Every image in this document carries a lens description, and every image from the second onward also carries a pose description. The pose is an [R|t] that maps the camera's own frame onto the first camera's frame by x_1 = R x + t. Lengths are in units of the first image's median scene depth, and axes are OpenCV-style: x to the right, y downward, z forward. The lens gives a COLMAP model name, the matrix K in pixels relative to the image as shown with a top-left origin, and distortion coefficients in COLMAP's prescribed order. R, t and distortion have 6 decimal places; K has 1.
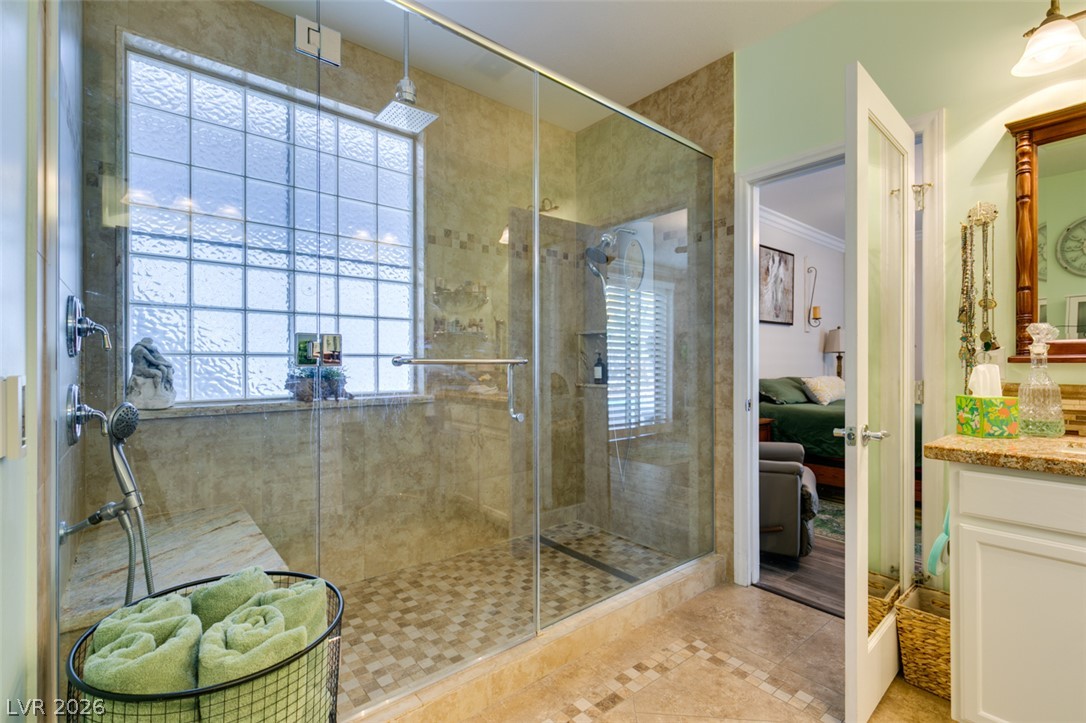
lens RADIAL K [[487.4, 0, 543.0], [0, 487.4, 361.5], [0, 0, 1]] dist [0.001331, -0.000571]
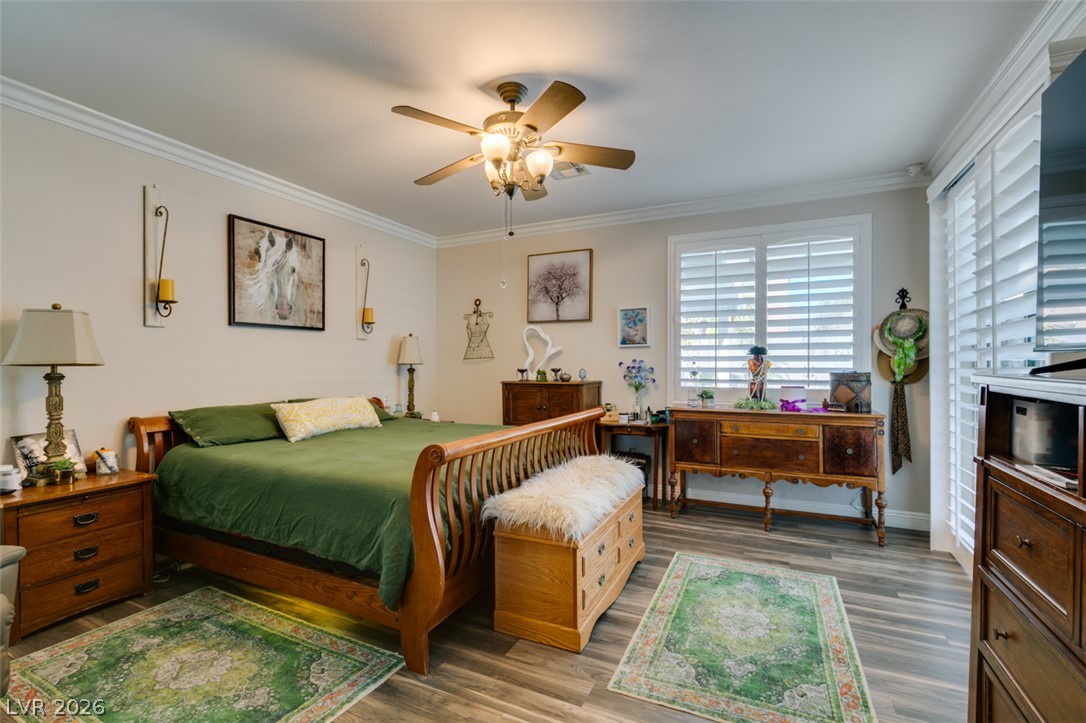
lens RADIAL K [[483.8, 0, 549.7], [0, 483.8, 359.7], [0, 0, 1]] dist [0.000582, -0.000276]
pose [[0.905406, -0.004562, 0.424523, 1.103885], [0.008752, 0.999930, -0.007919, -0.041106], [-0.424457, 0.010886, 0.905382, 0.336830]]
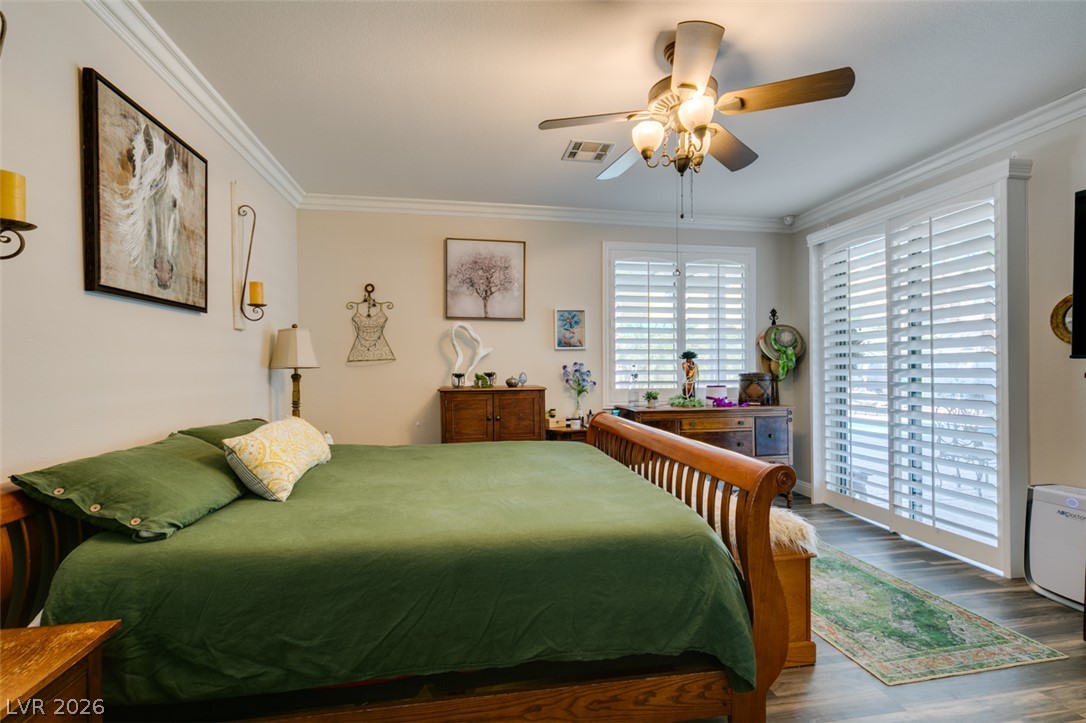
lens RADIAL K [[483.4, 0, 543.2], [0, 483.4, 365.0], [0, 0, 1]] dist [0.002648, -0.000613]
pose [[0.491564, -0.004331, 0.870831, 0.579644], [0.009806, 0.999952, -0.000562, -0.044696], [-0.870787, 0.008815, 0.491582, 1.065855]]
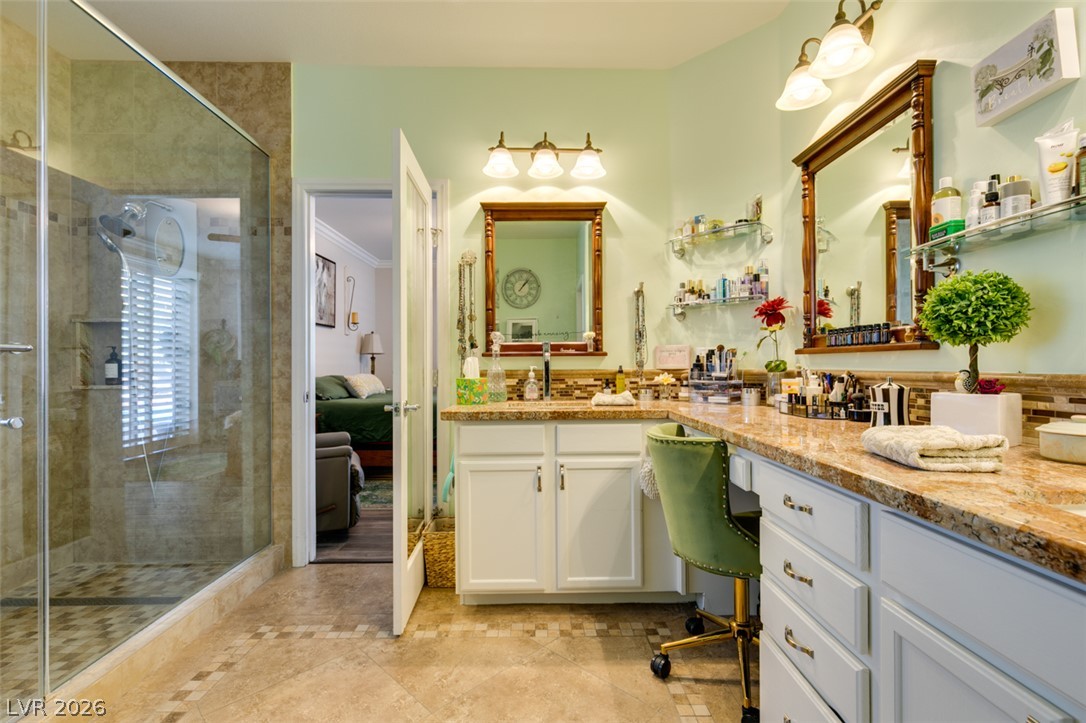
lens RADIAL K [[483.4, 0, 543.2], [0, 483.4, 365.0], [0, 0, 1]] dist [0.002648, -0.000613]
pose [[0.625126, -0.003088, 0.780518, -0.081341], [0.003252, 0.999994, 0.001352, 0.017834], [-0.780517, 0.001693, 0.625132, -0.073789]]
